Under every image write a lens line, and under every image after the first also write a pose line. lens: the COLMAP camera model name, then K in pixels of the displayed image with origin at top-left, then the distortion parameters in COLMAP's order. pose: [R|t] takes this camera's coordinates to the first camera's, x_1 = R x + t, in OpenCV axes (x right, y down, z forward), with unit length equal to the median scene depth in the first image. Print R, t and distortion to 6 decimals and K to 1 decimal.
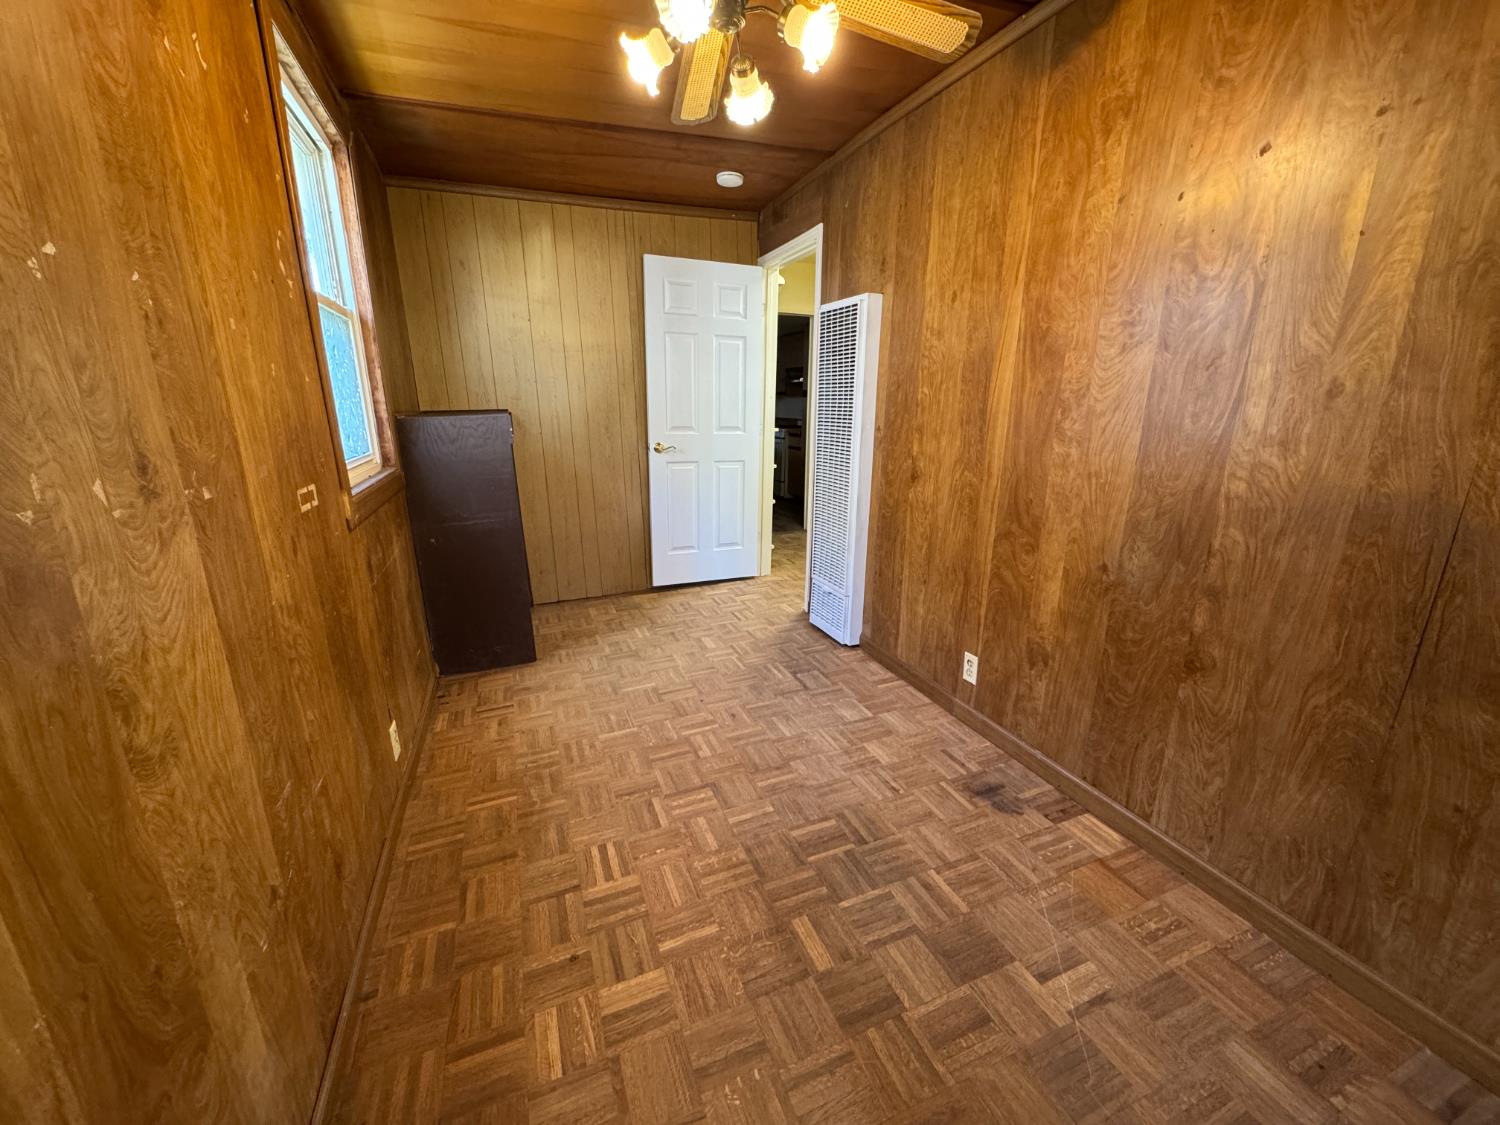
lens RADIAL K [[596.4, 0, 753.2], [0, 596.4, 561.5], [0, 0, 1]] dist [-0.002743, 0.000341]
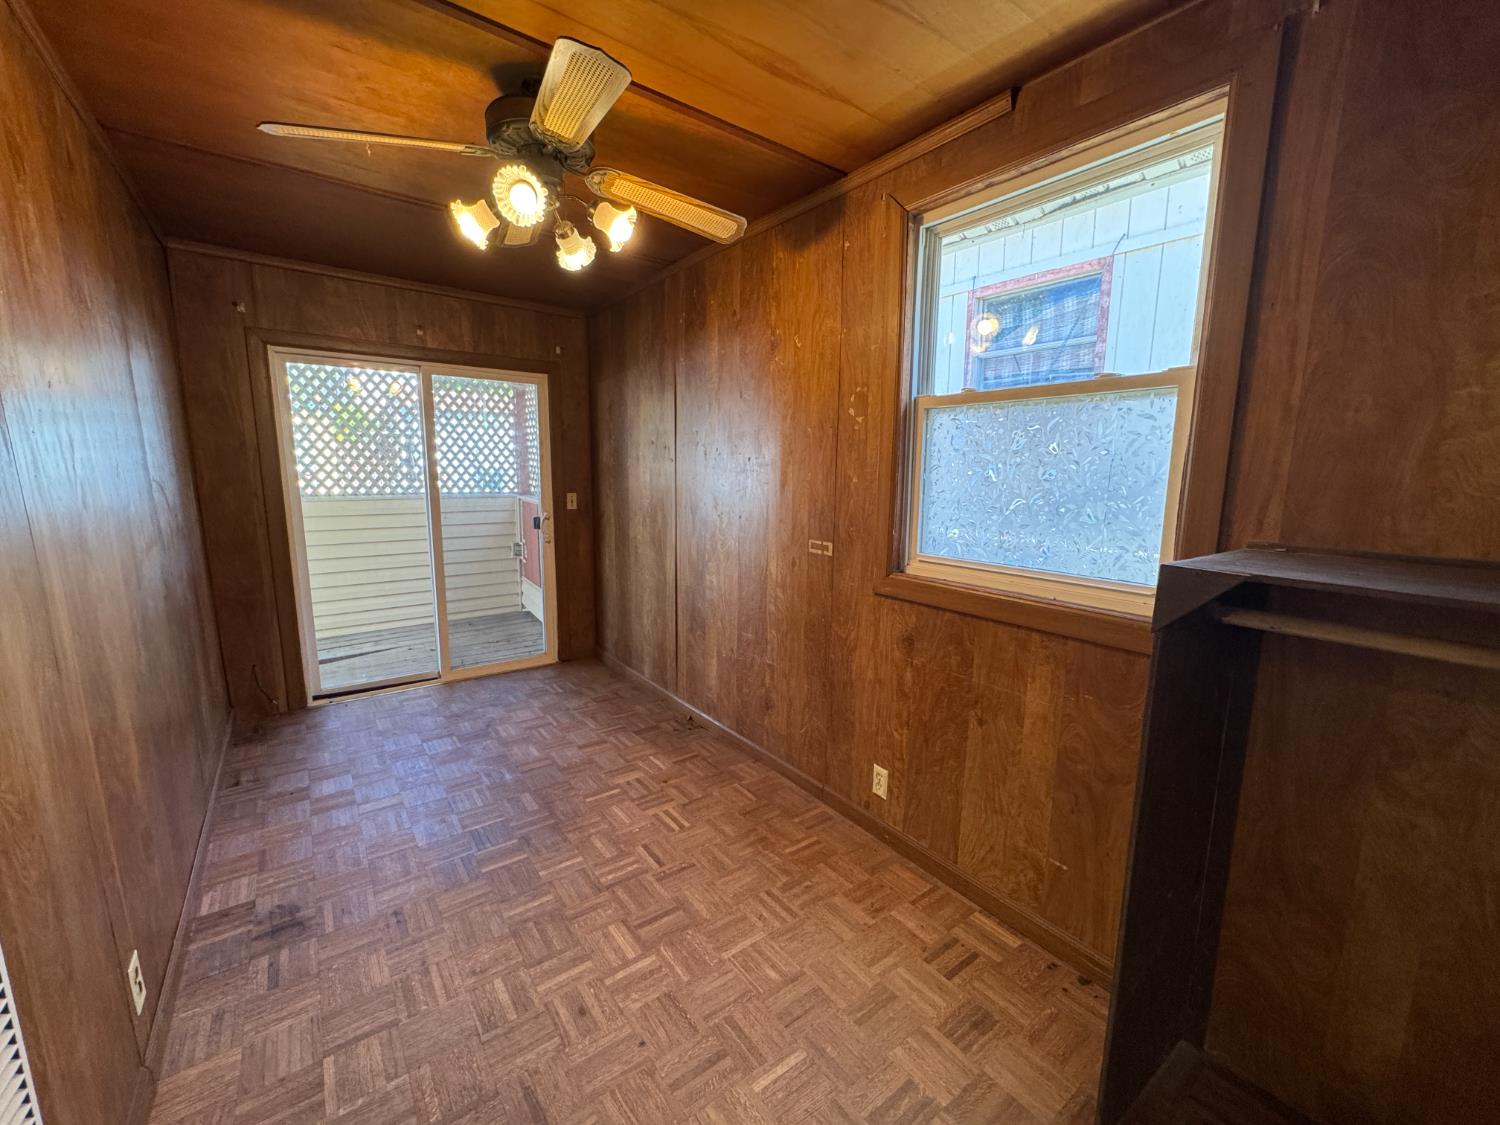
lens RADIAL K [[596.4, 0, 748.5], [0, 596.4, 566.6], [0, 0, 1]] dist [-0.002743, 0.000341]
pose [[-0.967032, 0.041069, -0.251320, -0.081632], [-0.067354, 0.910515, 0.407954, -0.536535], [0.245584, 0.411432, -0.877731, 1.783852]]
